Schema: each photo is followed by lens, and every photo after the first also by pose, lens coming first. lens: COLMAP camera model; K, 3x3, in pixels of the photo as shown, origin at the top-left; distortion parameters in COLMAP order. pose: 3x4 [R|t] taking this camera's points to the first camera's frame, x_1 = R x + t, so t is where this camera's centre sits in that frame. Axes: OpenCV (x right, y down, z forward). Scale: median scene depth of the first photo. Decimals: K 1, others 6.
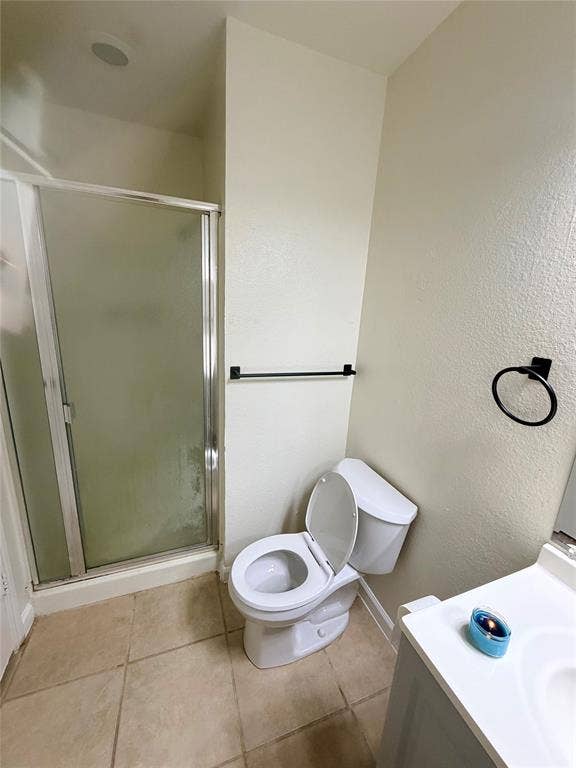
lens RADIAL K [[307.8, 0, 288.0], [0, 307.8, 384.0], [0, 0, 1]] dist [0.000803, -0.000462]
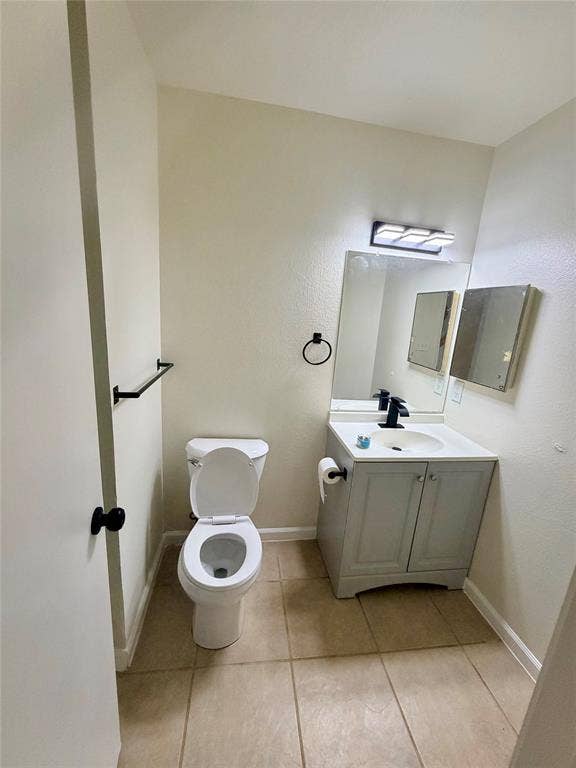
lens RADIAL K [[307.8, 0, 288.0], [0, 307.8, 384.0], [0, 0, 1]] dist [0.000803, -0.000462]
pose [[0.199602, -0.256330, 0.945756, -0.889705], [0.168574, 0.959771, 0.224551, -0.176772], [-0.965268, 0.114609, 0.234783, 0.471363]]
